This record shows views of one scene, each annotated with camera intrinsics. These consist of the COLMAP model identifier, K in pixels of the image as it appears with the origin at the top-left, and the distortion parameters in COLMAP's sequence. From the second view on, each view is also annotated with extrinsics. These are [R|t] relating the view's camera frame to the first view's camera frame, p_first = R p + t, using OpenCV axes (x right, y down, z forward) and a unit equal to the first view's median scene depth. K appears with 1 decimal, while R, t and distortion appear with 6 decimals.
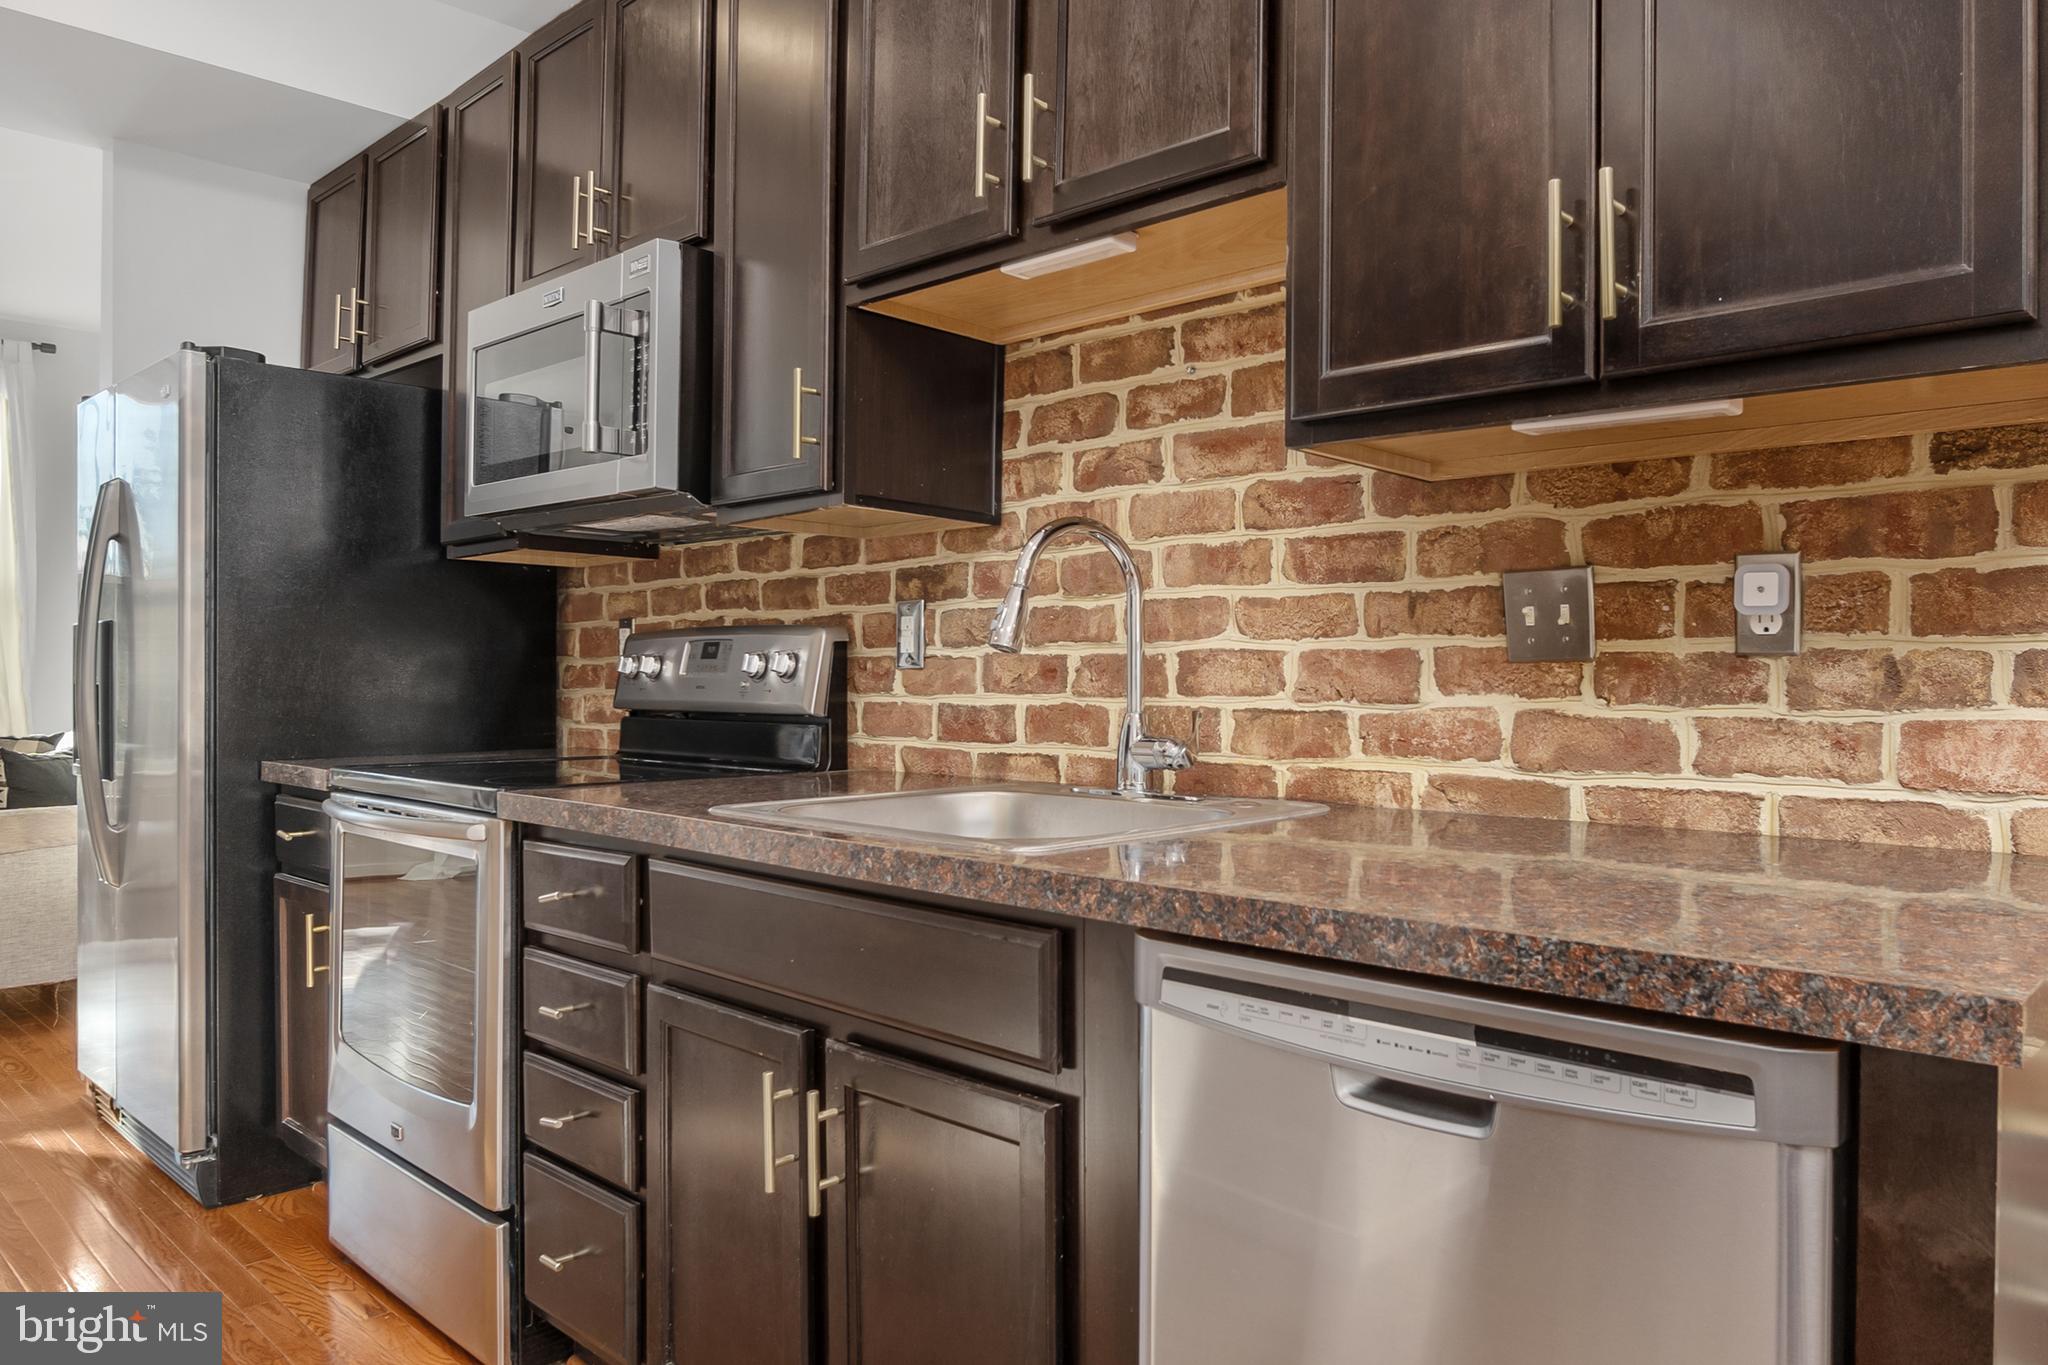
lens RADIAL K [[1372.5, 0, 1209.1], [0, 1372.5, 672.4], [0, 0, 1]] dist [-0.022809, 0.008941]
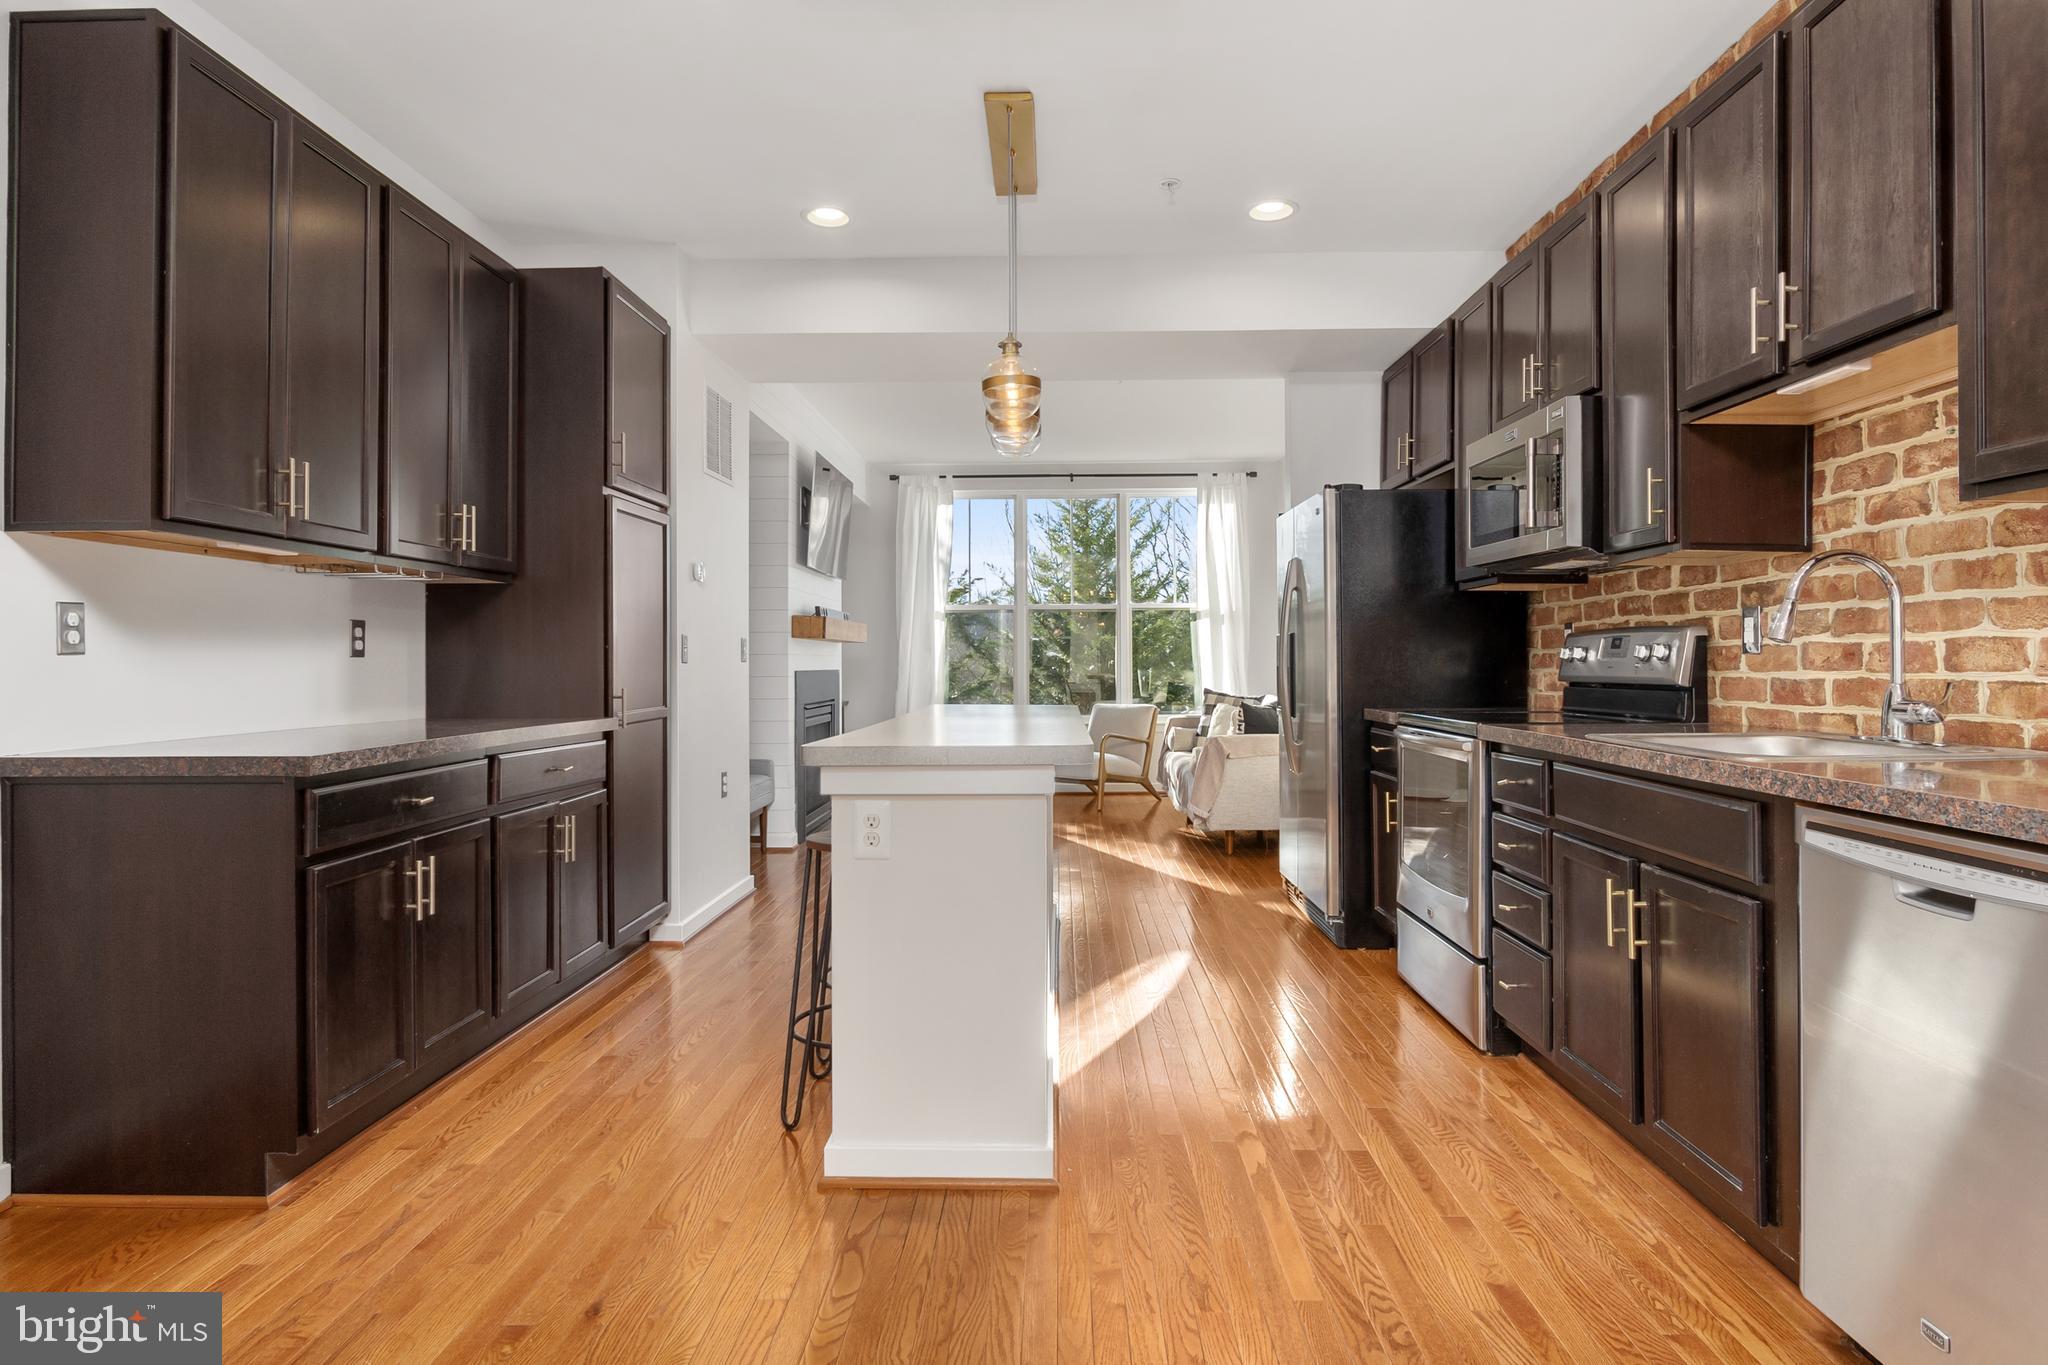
lens RADIAL K [[1127.1, 0, 1033.7], [0, 1127.1, 649.7], [0, 0, 1]] dist [-0.018176, 0.004291]
pose [[0.628309, -0.013556, -0.777846, 0.253784], [0.007080, 0.999906, -0.011707, 0.001732], [0.777932, 0.001848, 0.628346, -0.372055]]
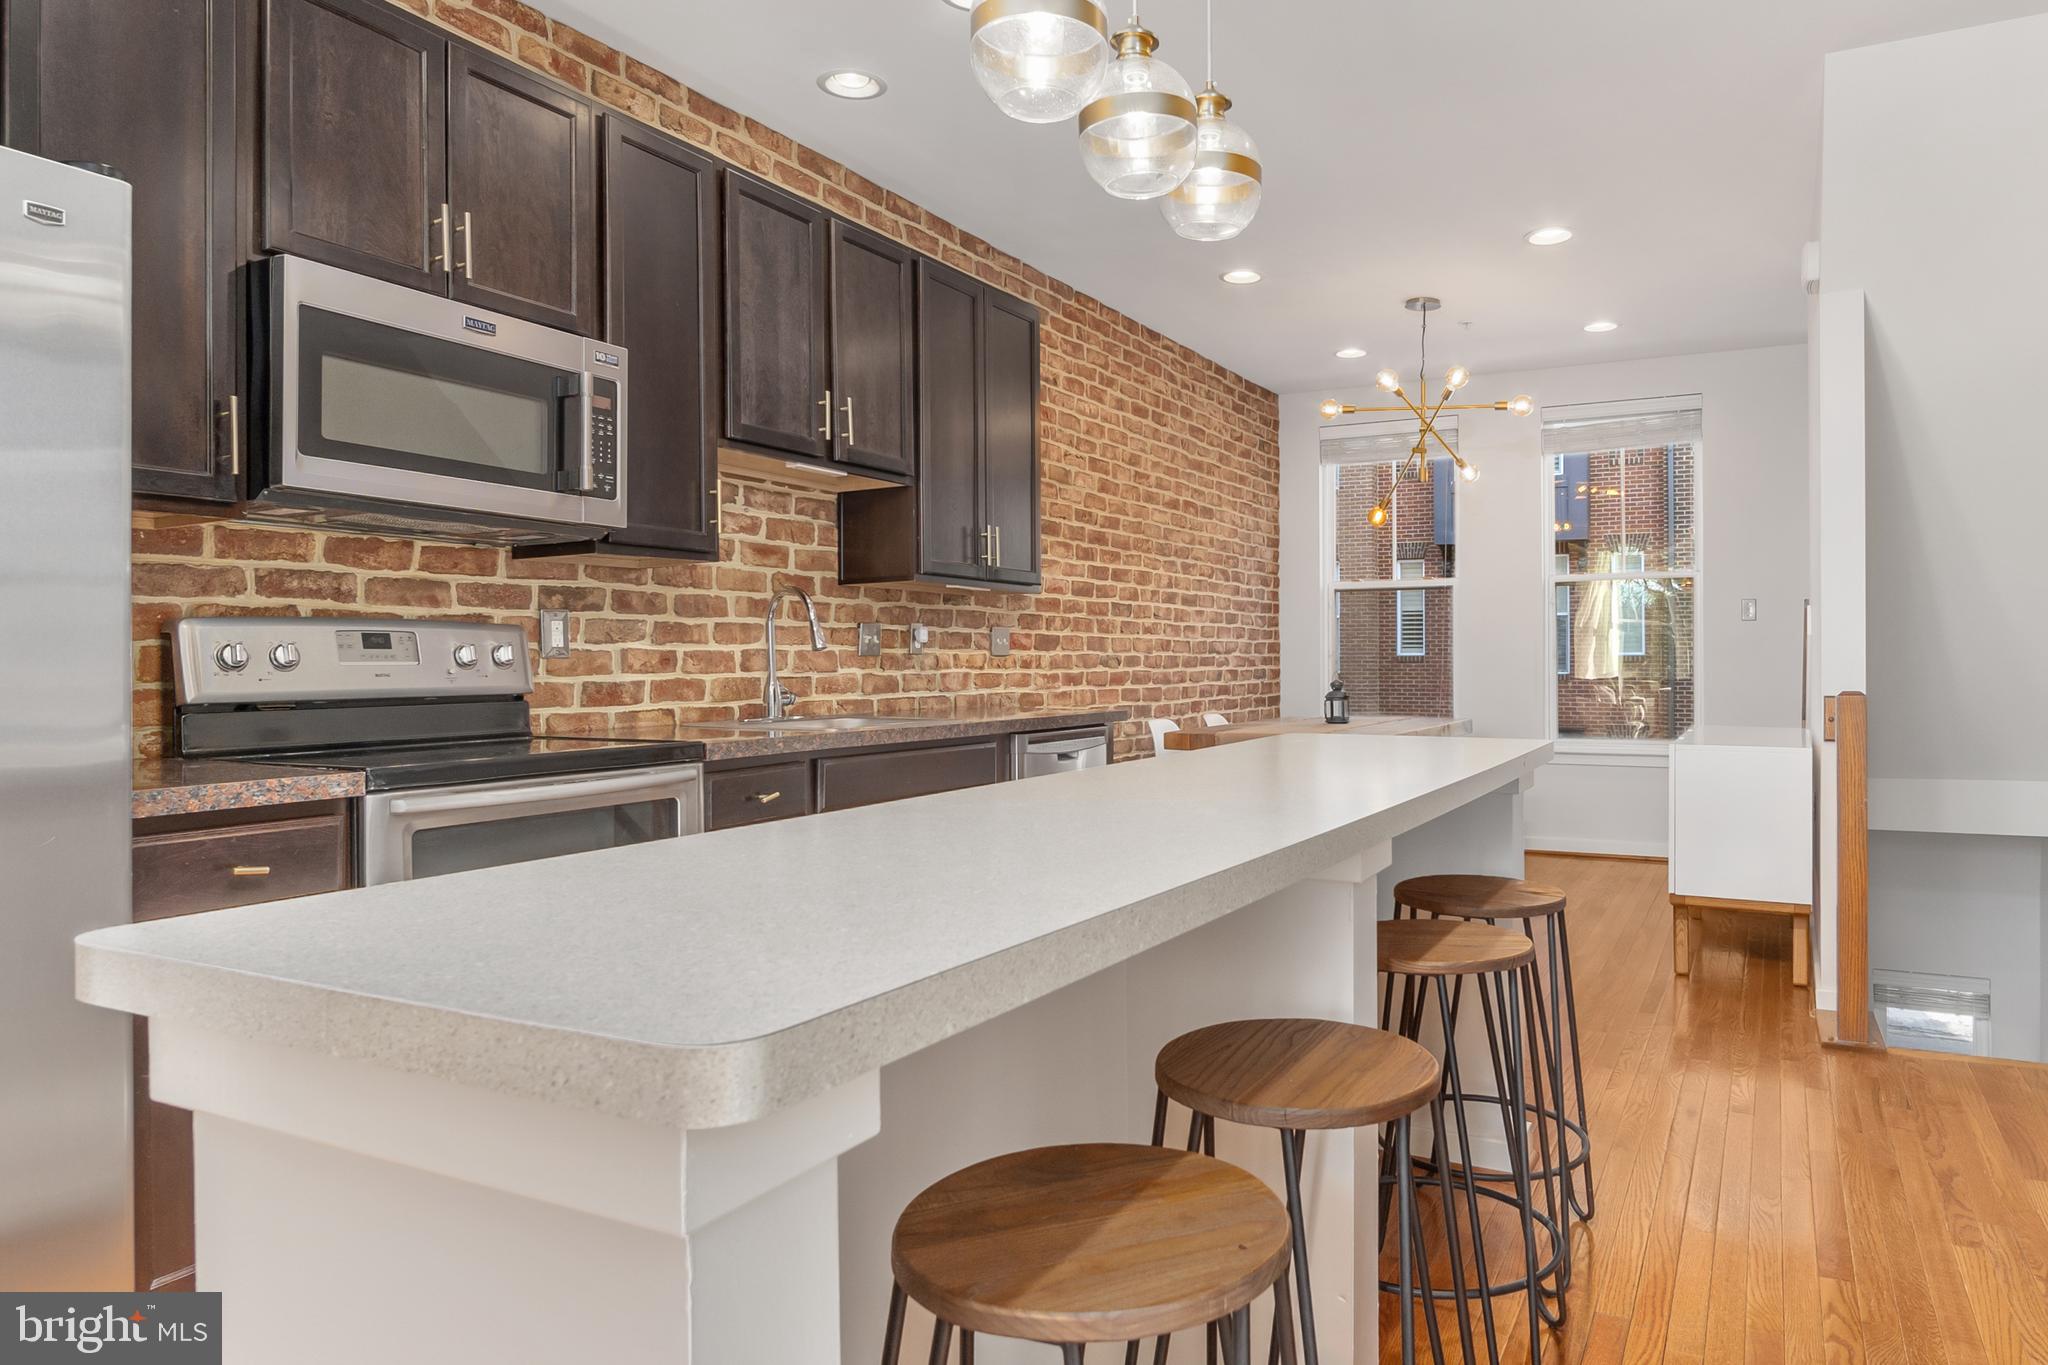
lens RADIAL K [[1274.2, 0, 1152.5], [0, 1274.2, 657.4], [0, 0, 1]] dist [-0.022263, 0.001738]
pose [[-0.246012, 0.000332, 0.969267, -1.842143], [0.001289, 0.999999, -0.000015, -0.002841], [-0.969266, 0.001245, -0.246012, 0.823439]]
